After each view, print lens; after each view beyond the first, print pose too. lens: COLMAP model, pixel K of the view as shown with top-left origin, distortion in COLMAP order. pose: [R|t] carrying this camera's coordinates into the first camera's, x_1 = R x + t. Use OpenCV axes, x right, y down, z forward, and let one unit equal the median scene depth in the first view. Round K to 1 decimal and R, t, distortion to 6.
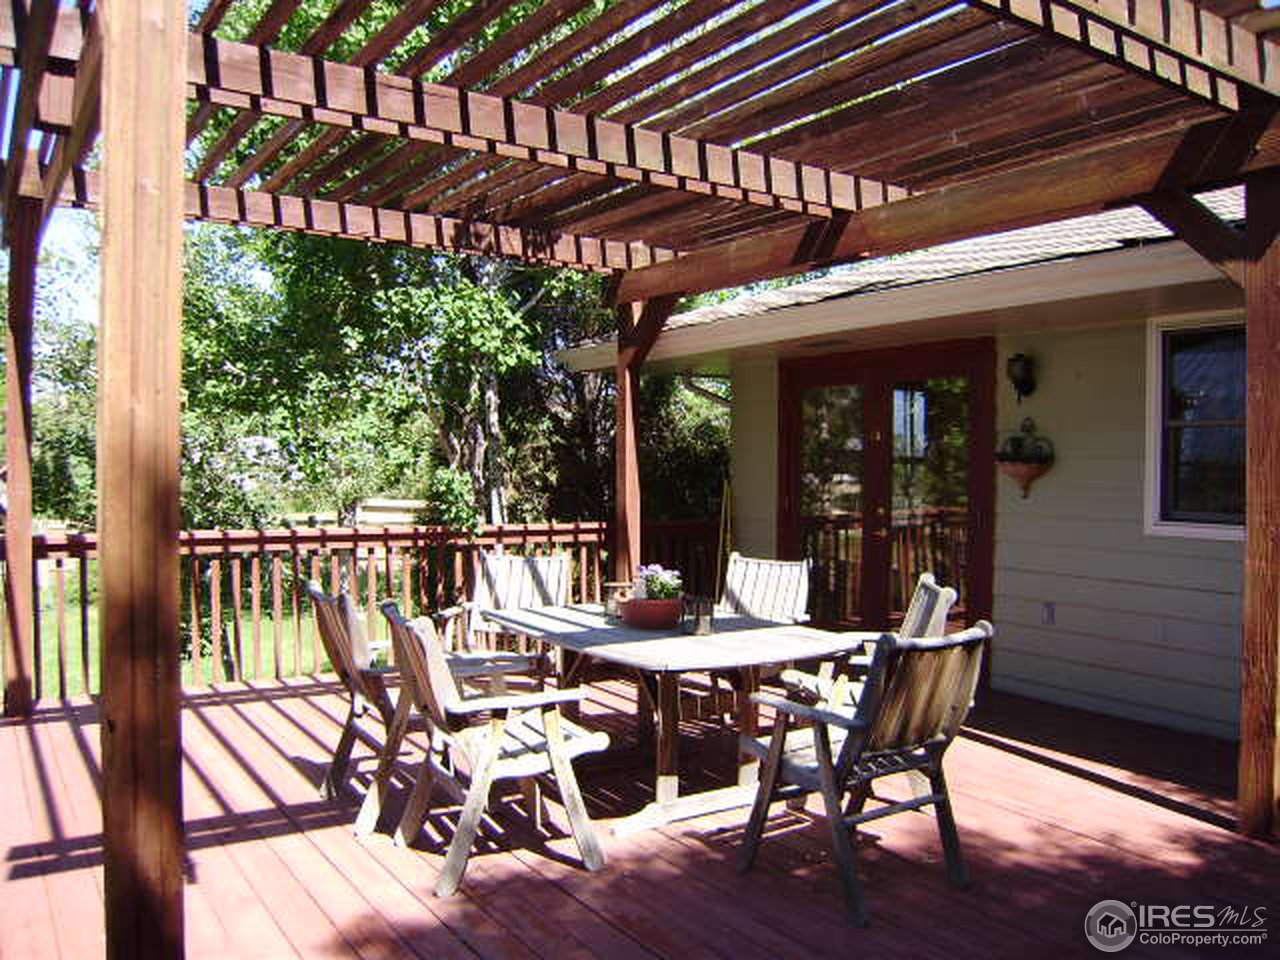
lens RADIAL K [[1055.6, 0, 656.6], [0, 1055.6, 483.2], [0, 0, 1]] dist [-0.009491, -0.004716]
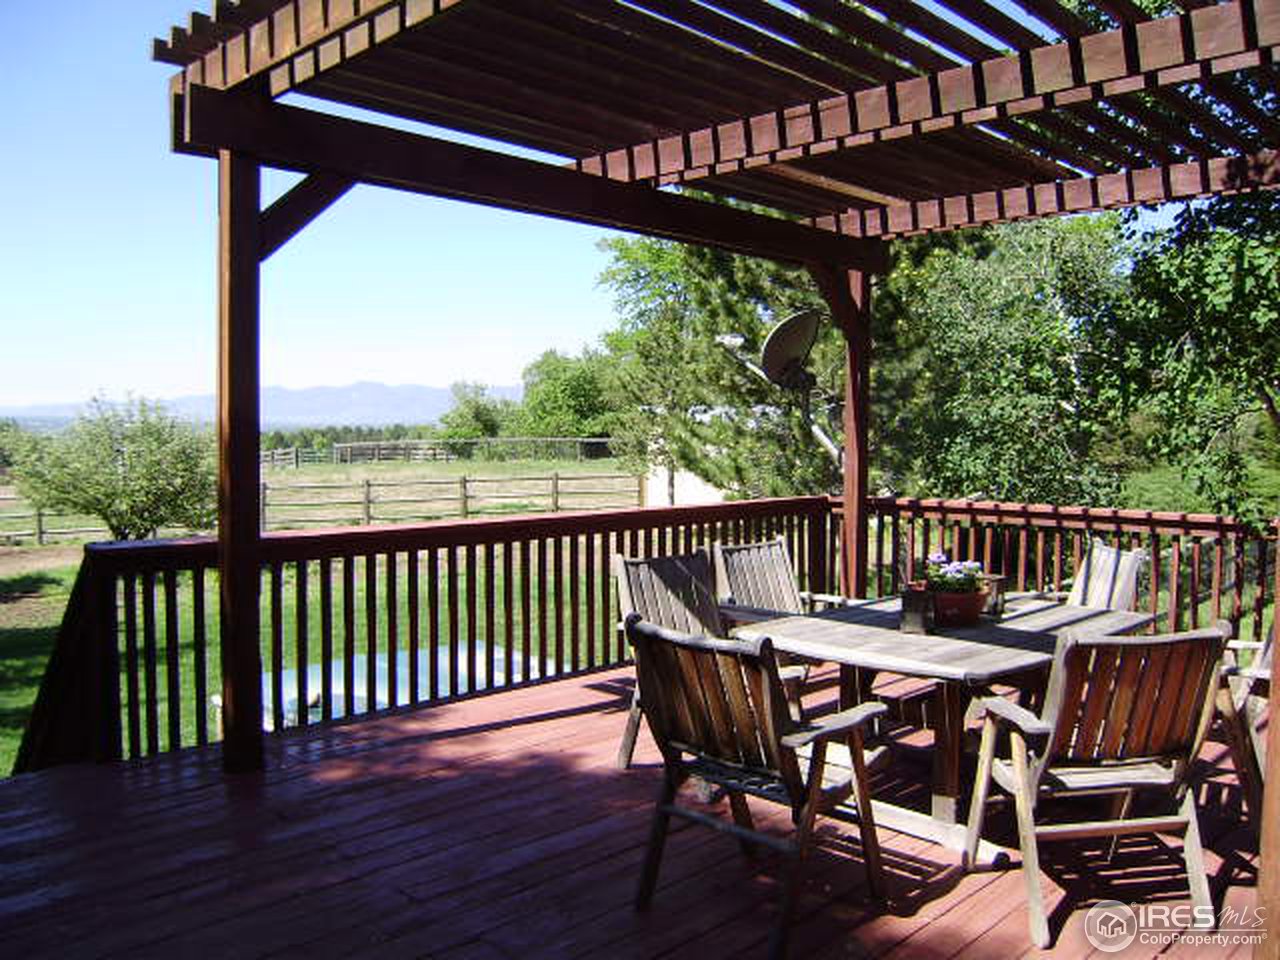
lens RADIAL K [[1055.6, 0, 656.6], [0, 1055.6, 483.2], [0, 0, 1]] dist [-0.009491, -0.004716]
pose [[0.218209, 0.044221, -0.974900, 0.884547], [-0.029175, 0.998822, 0.038776, -0.012441], [0.975466, 0.019981, 0.219242, 0.610438]]
